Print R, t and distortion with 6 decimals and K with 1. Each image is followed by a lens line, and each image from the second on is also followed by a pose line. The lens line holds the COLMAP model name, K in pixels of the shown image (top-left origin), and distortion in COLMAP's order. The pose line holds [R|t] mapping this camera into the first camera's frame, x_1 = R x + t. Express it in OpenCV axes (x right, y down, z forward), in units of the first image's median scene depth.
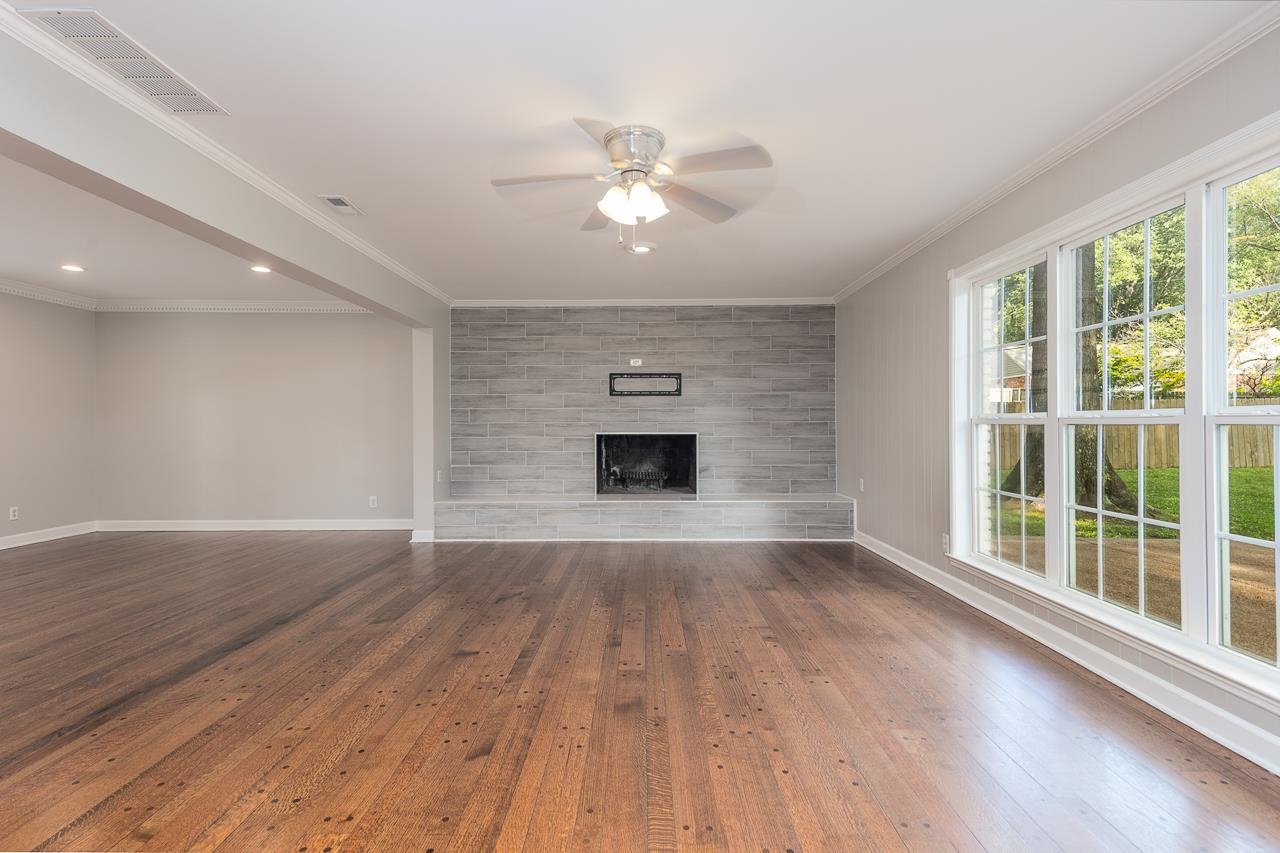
lens RADIAL K [[629.1, 0, 641.0], [0, 629.1, 422.1], [0, 0, 1]] dist [0.052388, -0.021647]
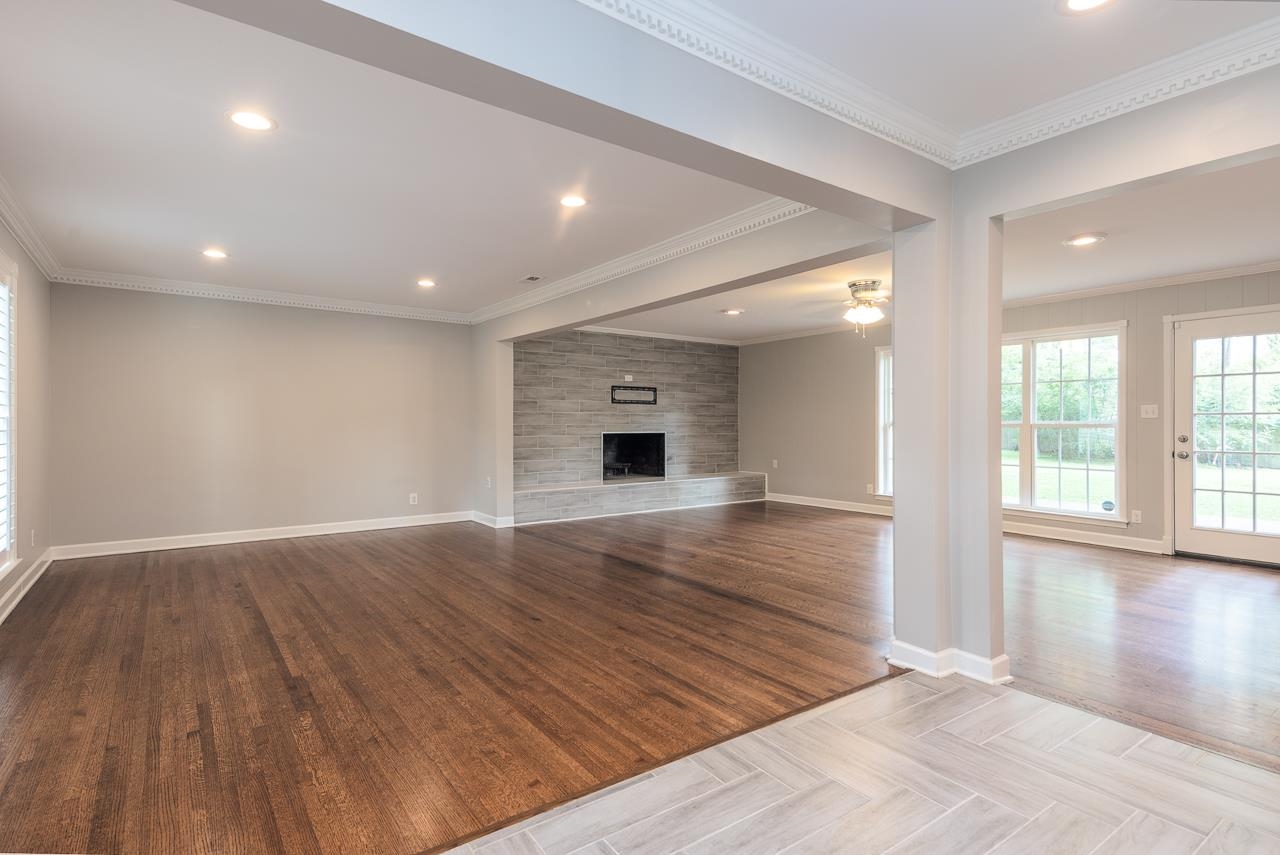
lens RADIAL K [[629.1, 0, 641.0], [0, 629.1, 423.1], [0, 0, 1]] dist [0.052388, -0.021647]
pose [[0.803337, 0.003200, 0.595516, -0.768062], [-0.005043, 0.999986, 0.001430, -0.003466], [-0.595503, -0.004152, 0.803342, -0.065744]]
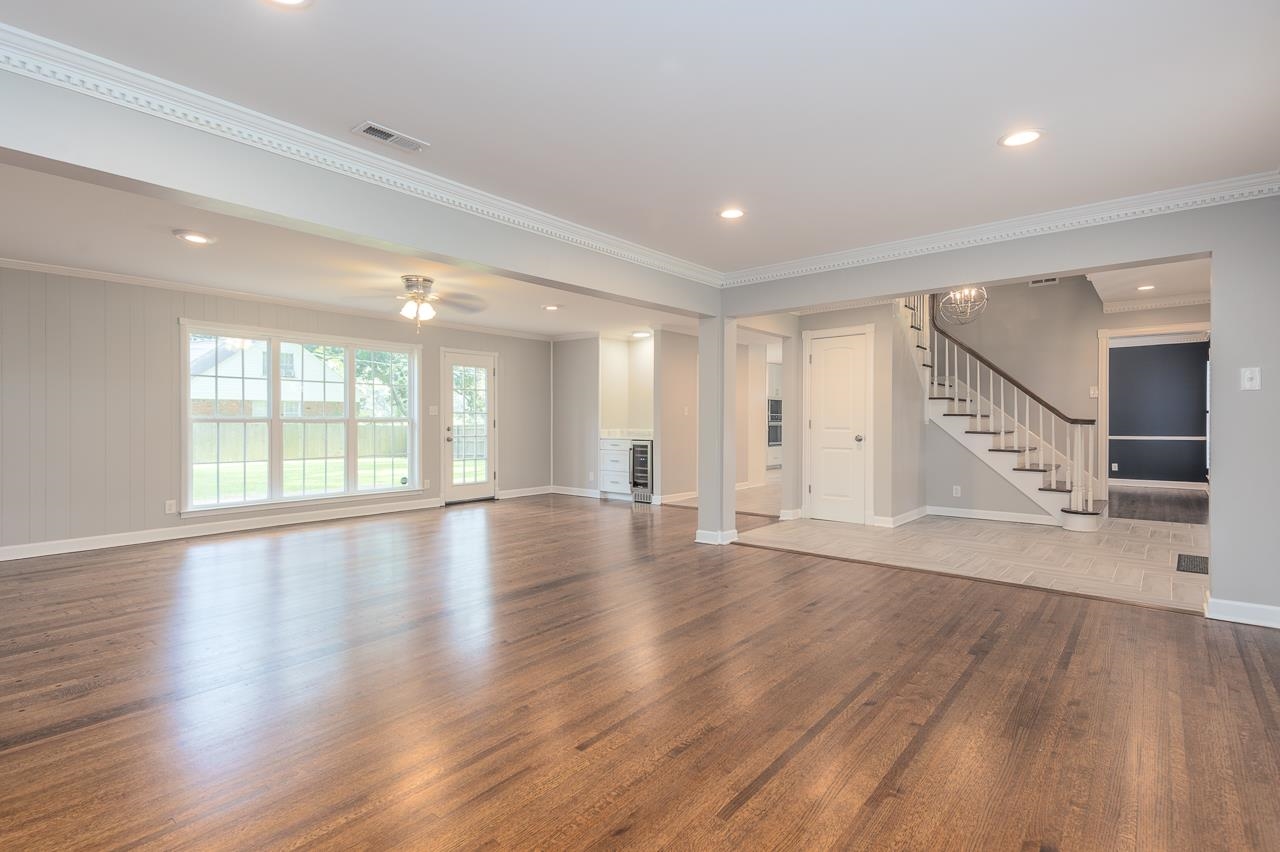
lens RADIAL K [[629.1, 0, 641.0], [0, 629.1, 421.6], [0, 0, 1]] dist [0.052388, -0.021647]
pose [[-0.780652, 0.001527, 0.624964, -0.799157], [0.000815, 0.999999, -0.001425, 0.001990], [-0.624965, -0.000603, -0.780652, 0.952142]]
